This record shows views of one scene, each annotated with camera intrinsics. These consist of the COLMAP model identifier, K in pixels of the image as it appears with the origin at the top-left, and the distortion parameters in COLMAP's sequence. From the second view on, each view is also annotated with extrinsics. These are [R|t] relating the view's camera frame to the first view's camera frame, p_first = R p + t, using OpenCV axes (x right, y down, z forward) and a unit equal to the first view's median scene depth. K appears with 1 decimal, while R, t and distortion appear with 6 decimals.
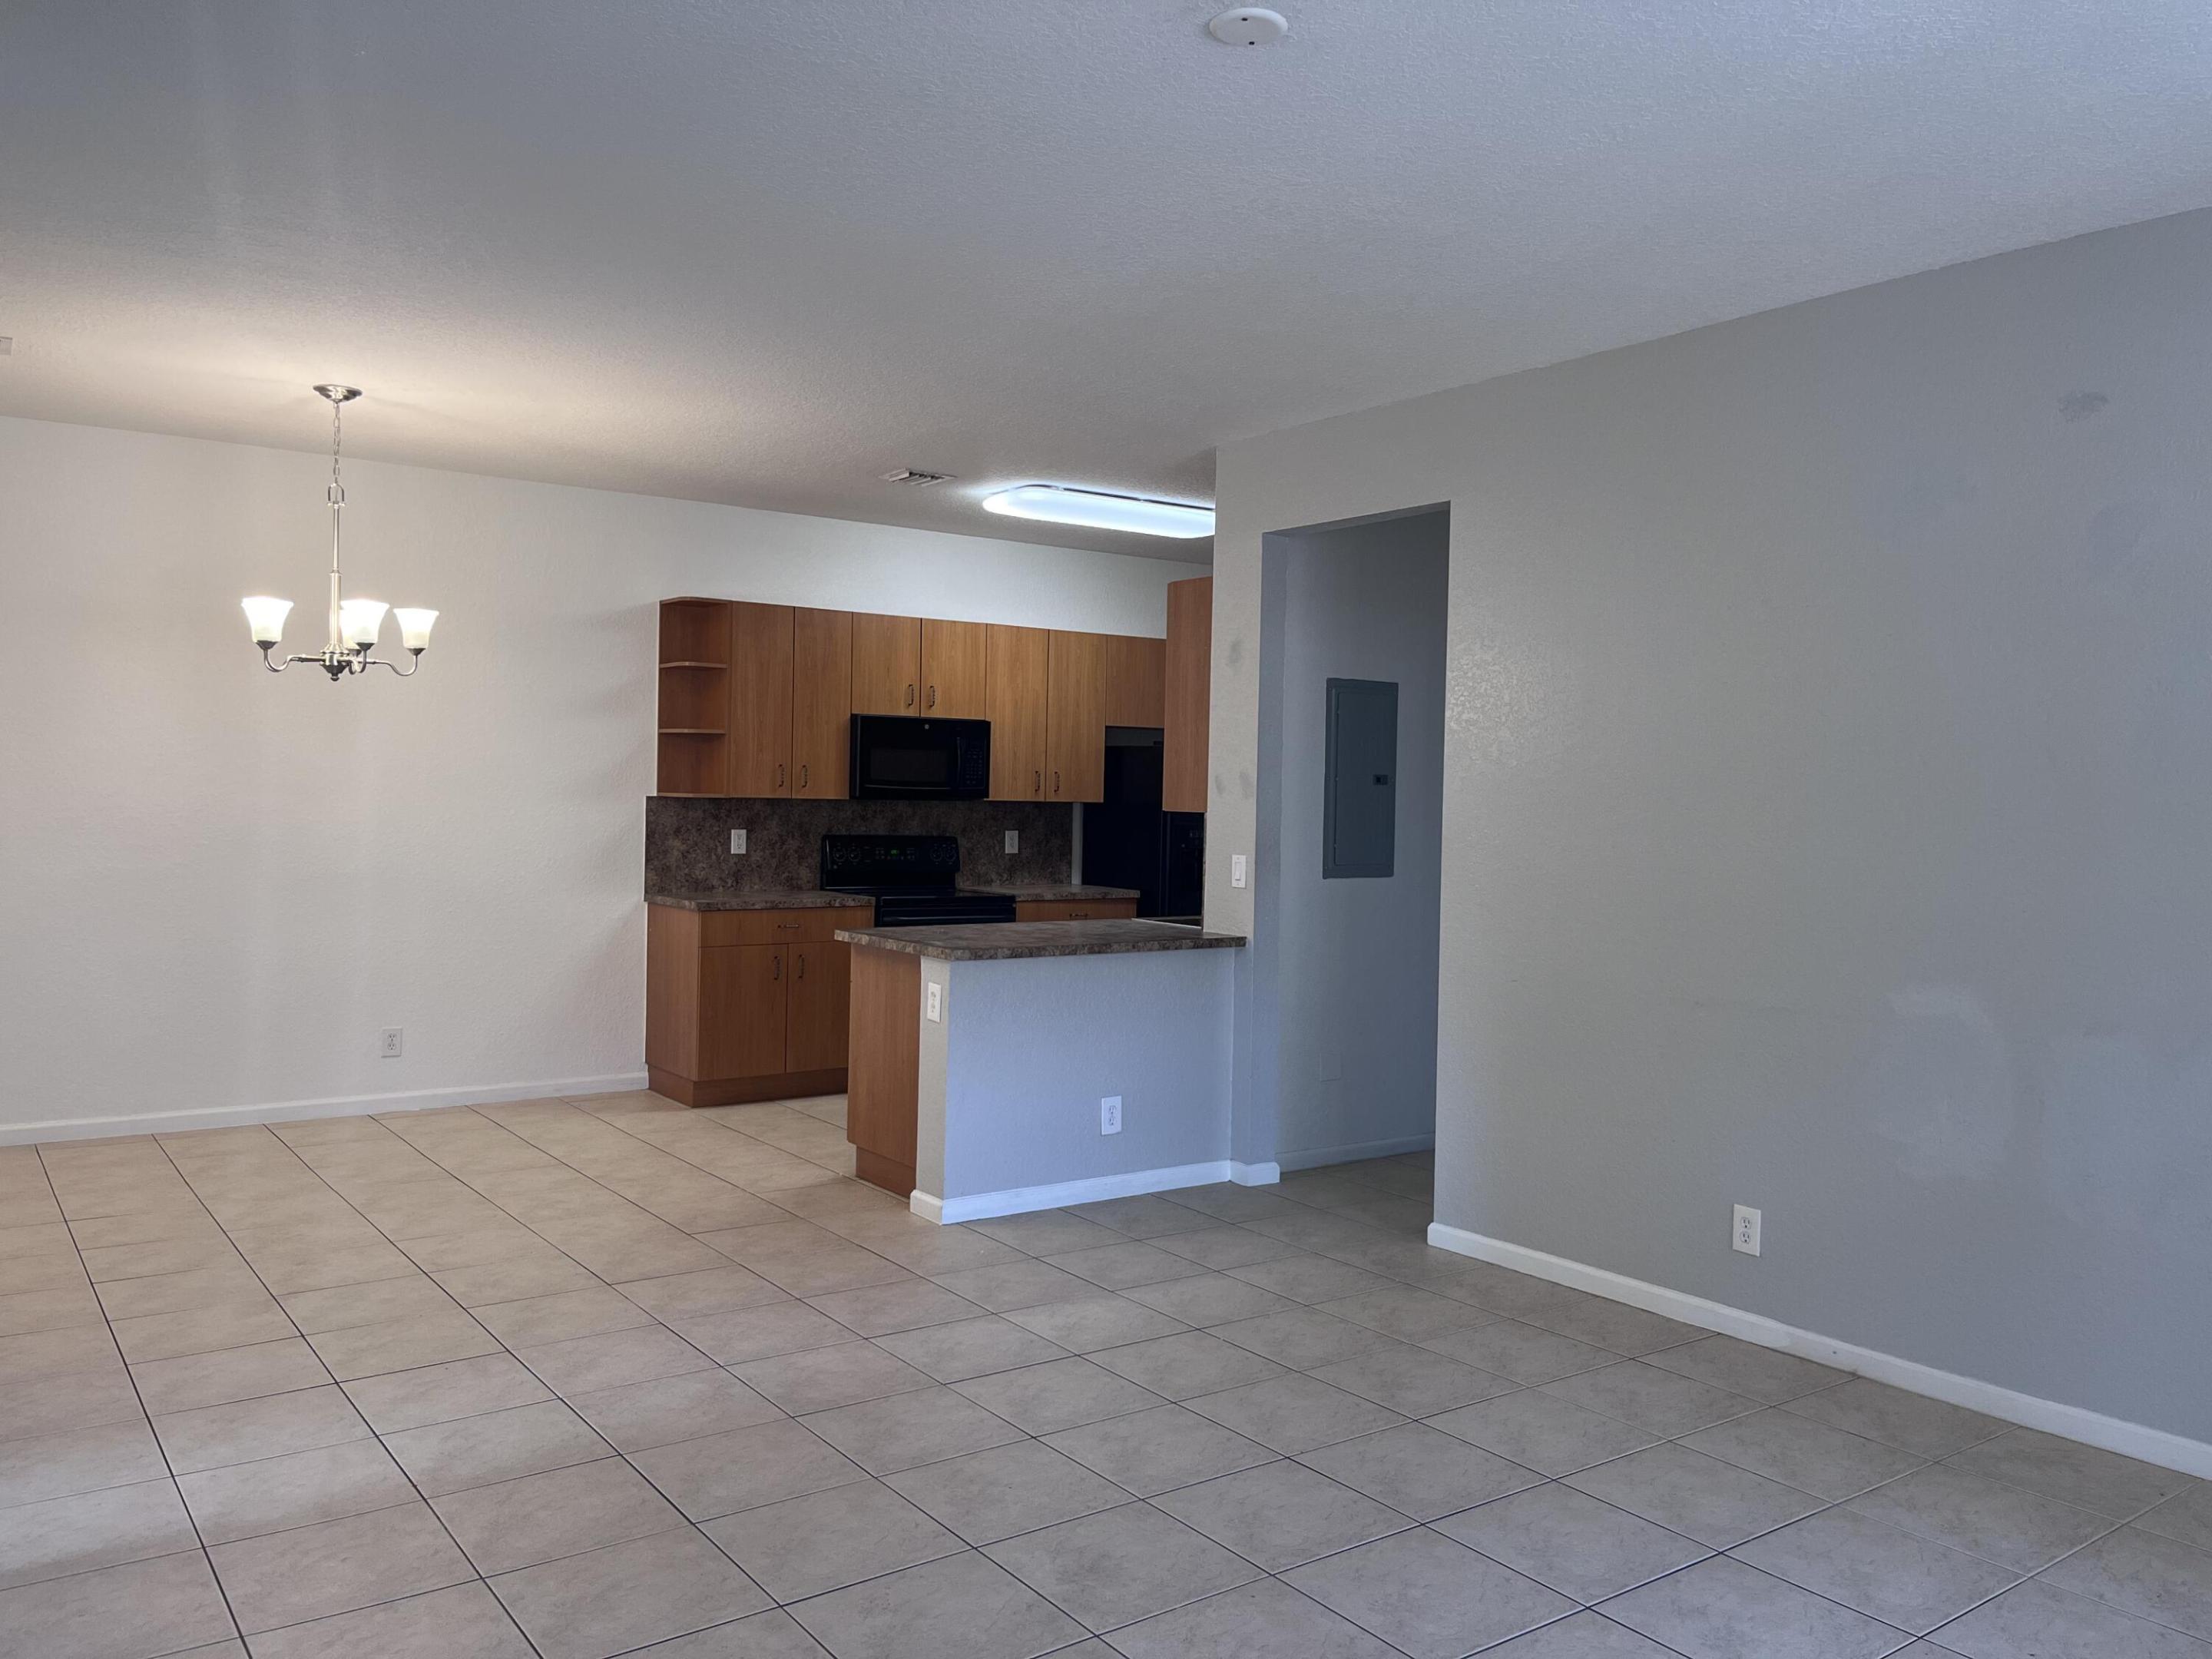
lens RADIAL K [[1672.9, 0, 1104.7], [0, 1672.9, 812.5], [0, 0, 1]] dist [0.070342, -0.097126]
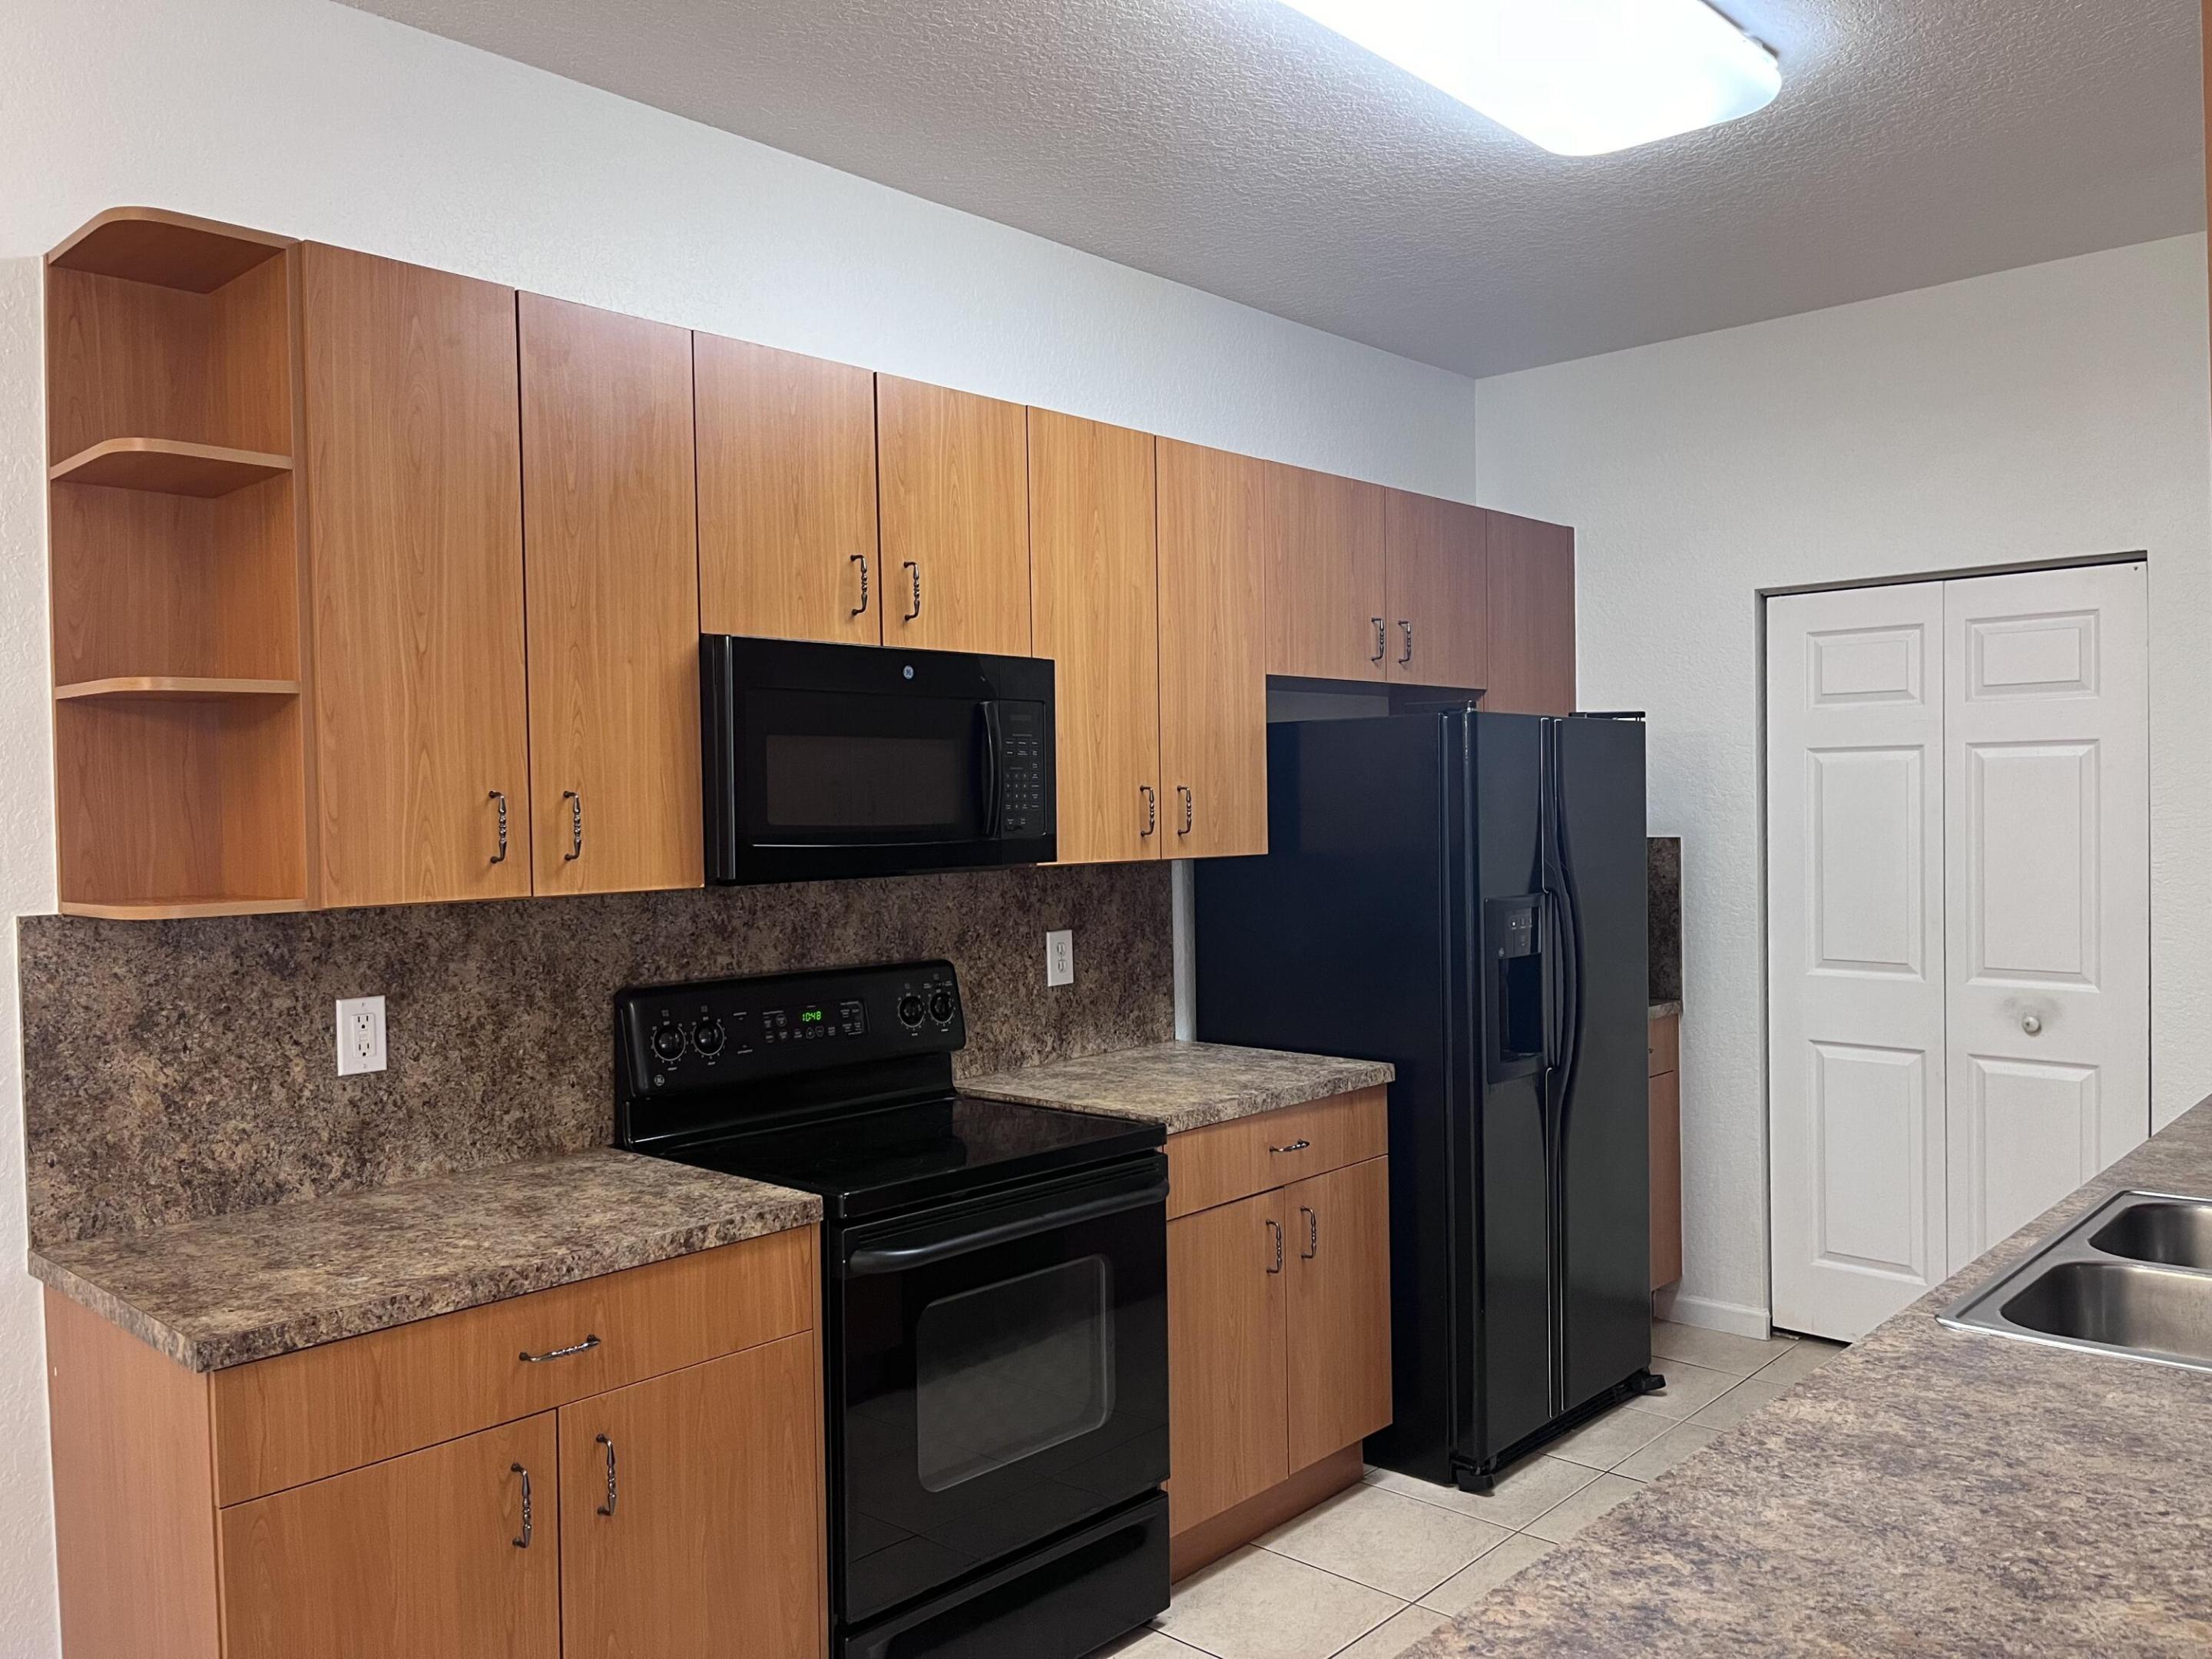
lens RADIAL K [[1672.9, 0, 1105.2], [0, 1672.9, 842.5], [0, 0, 1]] dist [0.070342, -0.097126]
pose [[0.979507, -0.042373, 0.196902, -0.154364], [0.040734, 0.999093, 0.012369, -0.019811], [-0.197248, -0.004095, 0.980345, 0.718440]]
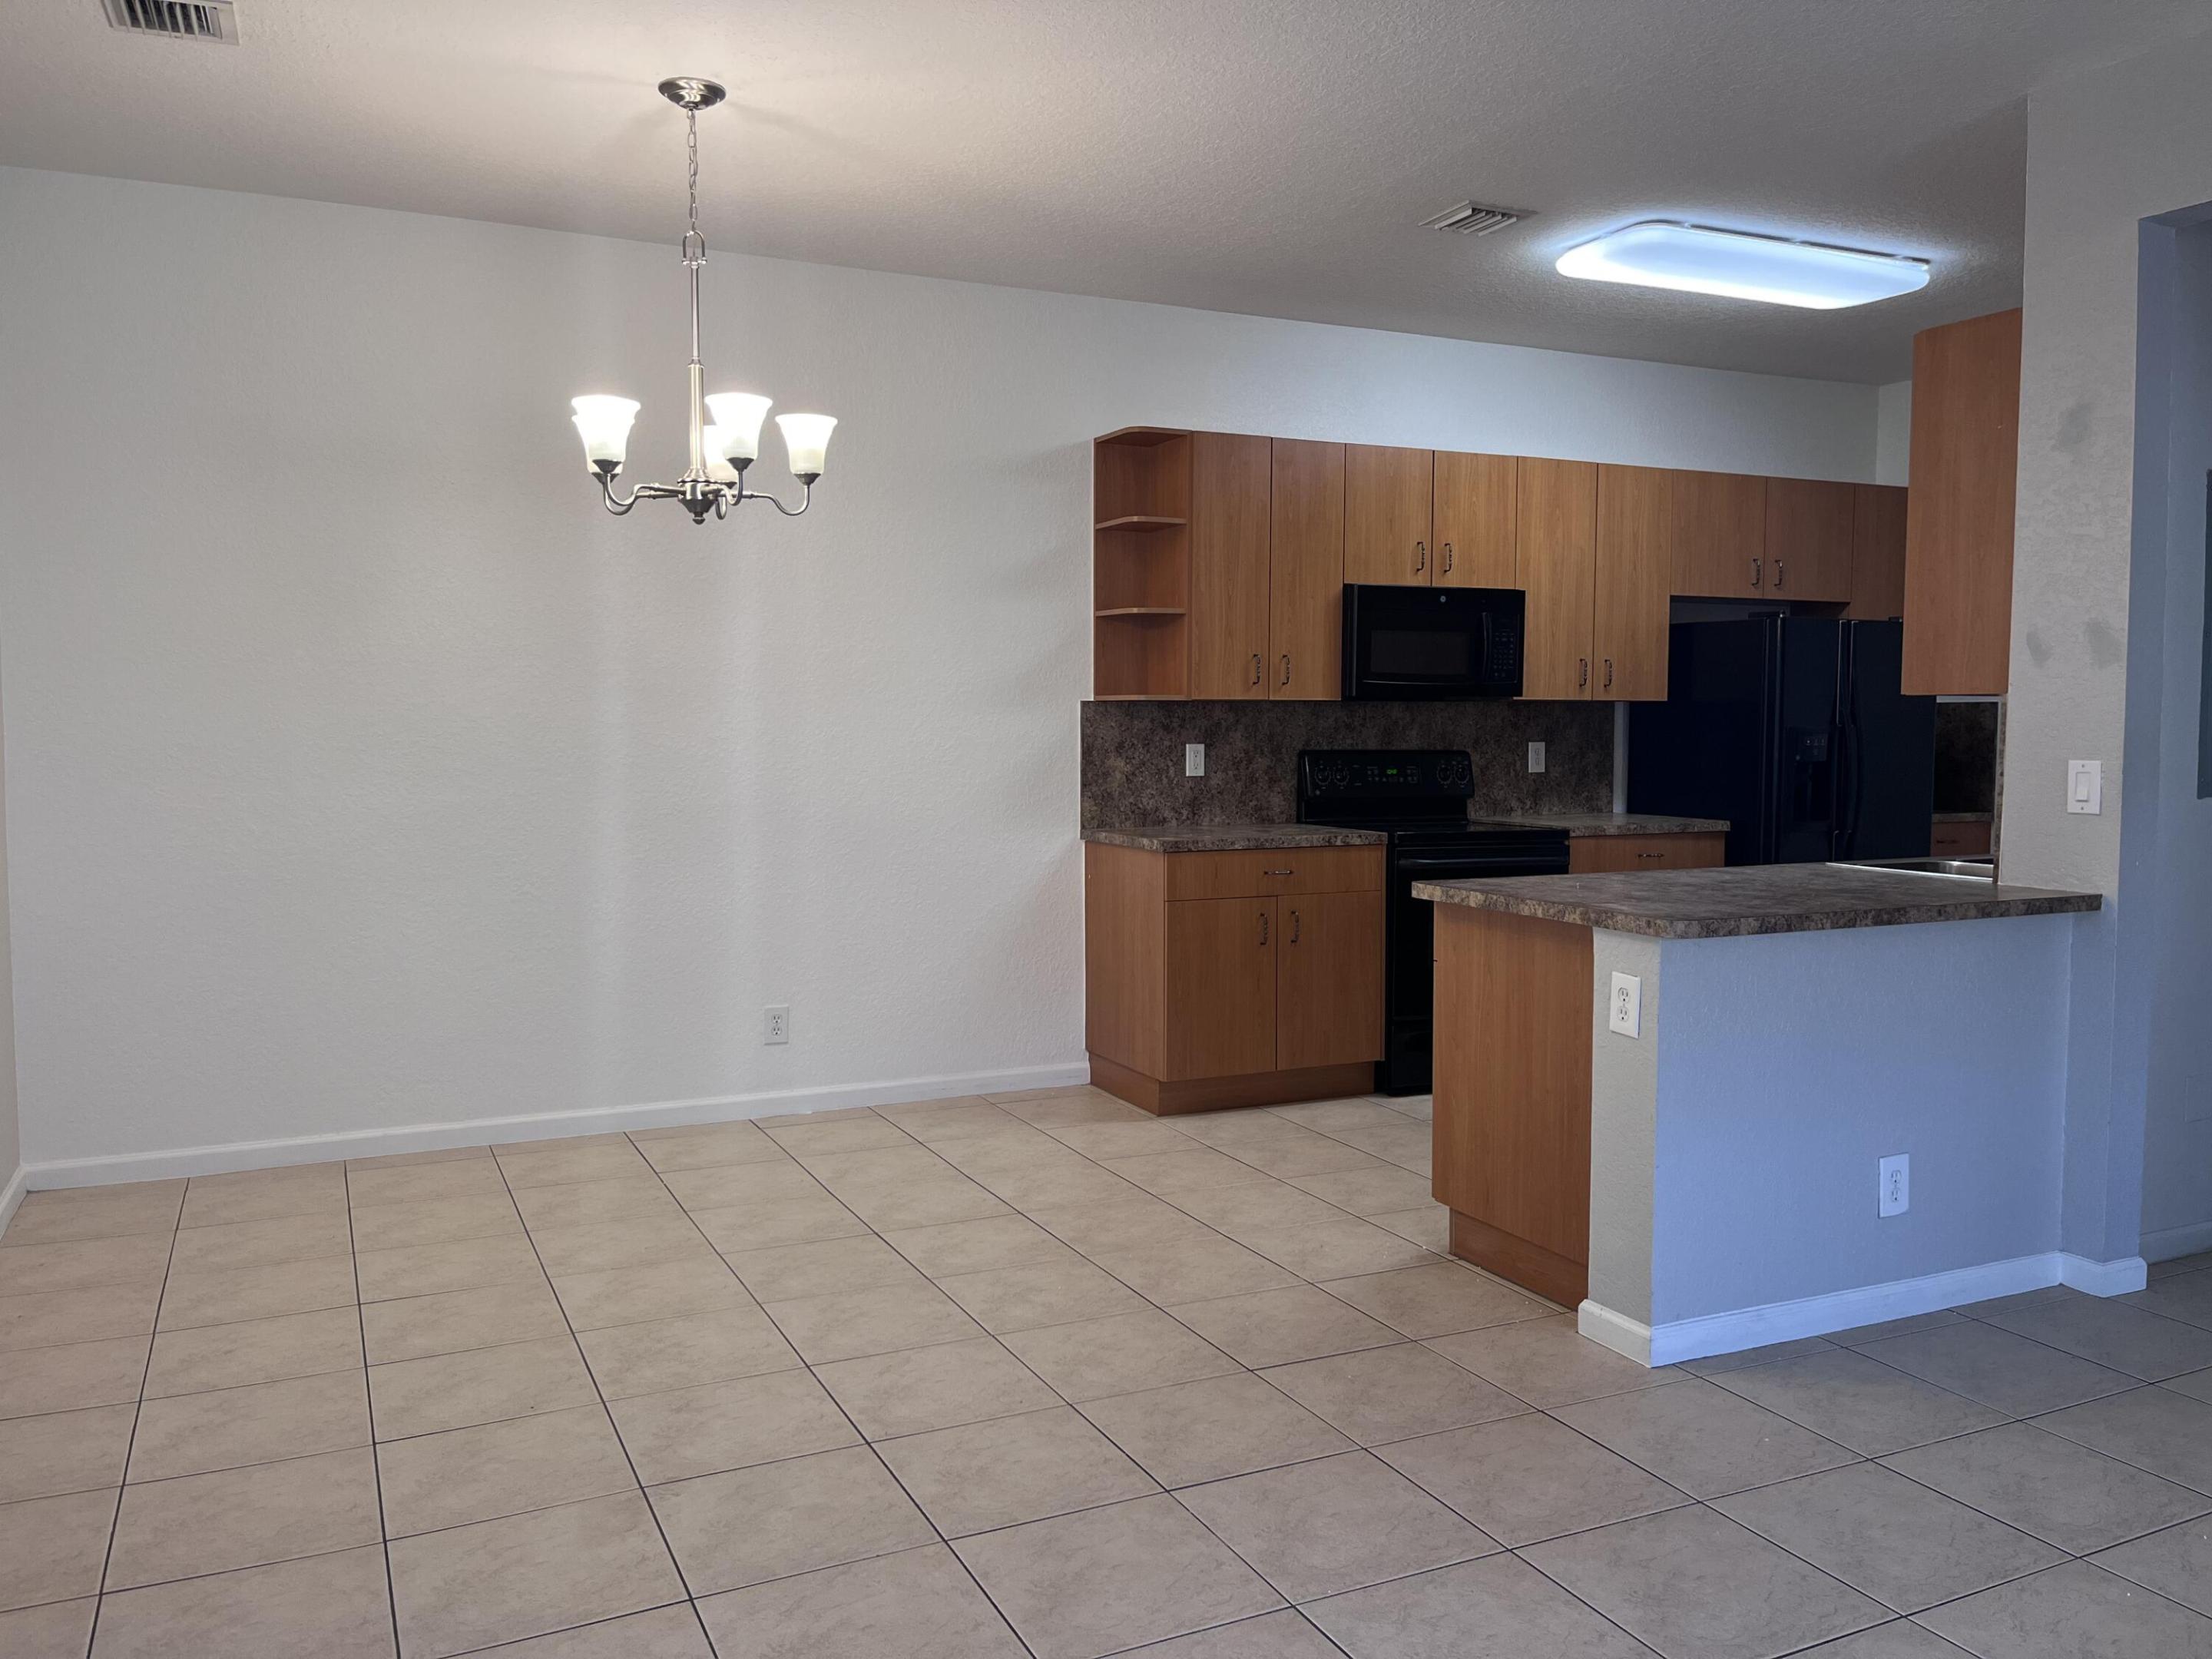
lens RADIAL K [[1672.9, 0, 1100.3], [0, 1672.9, 822.0], [0, 0, 1]] dist [0.070342, -0.097126]
pose [[0.982997, -0.008045, -0.183447, -0.134550], [0.016352, 0.998906, 0.043811, 0.012723], [0.182894, -0.046066, 0.982053, 0.277567]]
